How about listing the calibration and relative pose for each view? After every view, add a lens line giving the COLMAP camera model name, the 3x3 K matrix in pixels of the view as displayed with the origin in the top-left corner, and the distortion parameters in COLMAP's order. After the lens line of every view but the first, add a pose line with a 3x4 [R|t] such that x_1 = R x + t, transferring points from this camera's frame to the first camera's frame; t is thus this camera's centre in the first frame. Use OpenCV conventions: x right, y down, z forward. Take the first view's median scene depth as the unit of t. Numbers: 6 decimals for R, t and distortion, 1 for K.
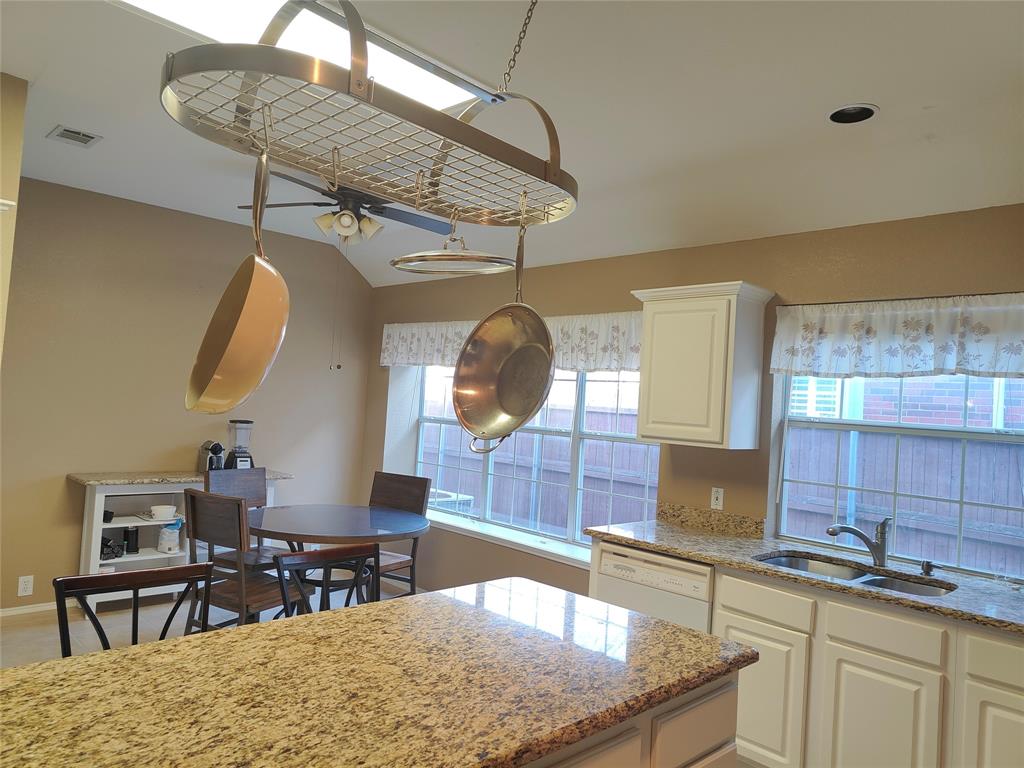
lens RADIAL K [[713.7, 0, 512.3], [0, 713.7, 378.4], [0, 0, 1]] dist [0.018069, -0.015626]
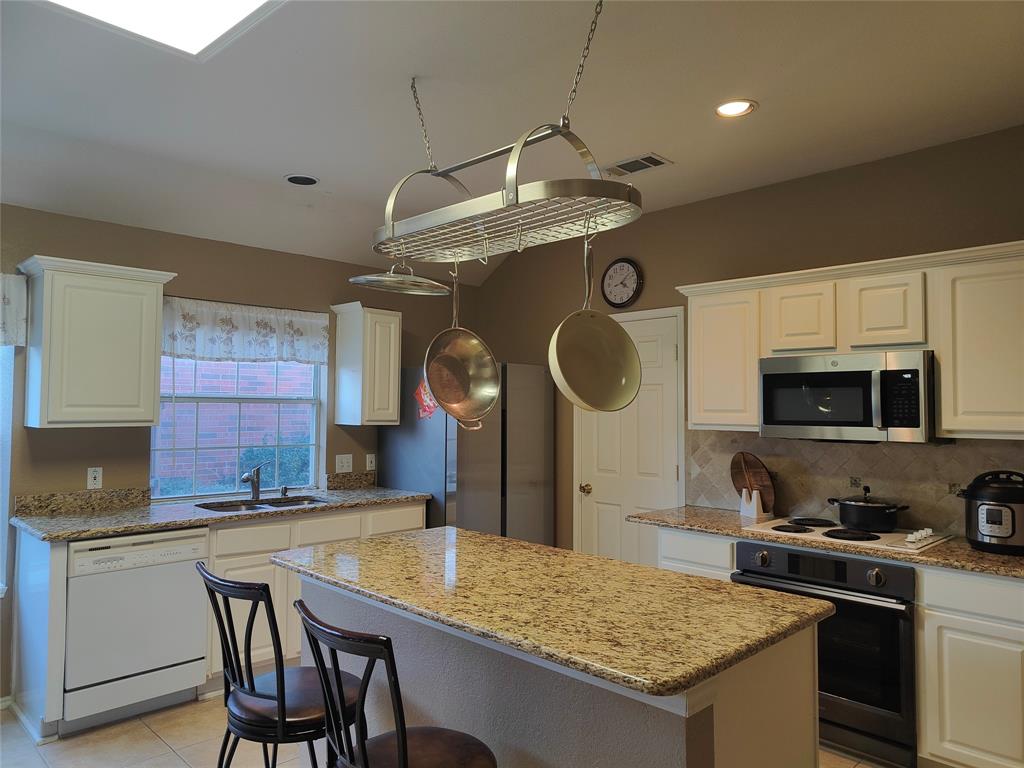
lens RADIAL K [[713.7, 0, 506.9], [0, 713.7, 381.6], [0, 0, 1]] dist [0.018069, -0.015626]
pose [[-0.003771, -0.027042, 0.999627, -0.842831], [-0.045441, 0.998606, 0.026843, -0.023227], [-0.998960, -0.045323, -0.004994, 0.515827]]
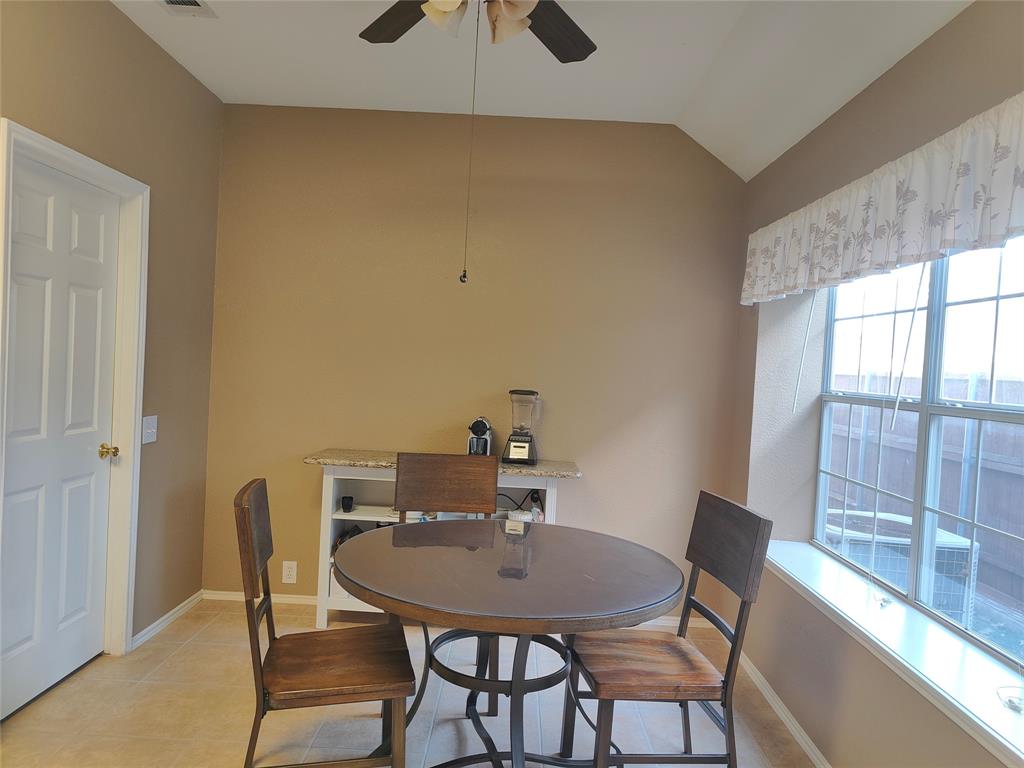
lens RADIAL K [[713.7, 0, 510.2], [0, 713.7, 382.9], [0, 0, 1]] dist [0.018069, -0.015626]
pose [[0.707890, -0.004380, -0.706309, 0.190838], [0.012789, 0.999896, 0.006618, 0.077054], [0.706207, -0.013718, 0.707872, 0.809090]]
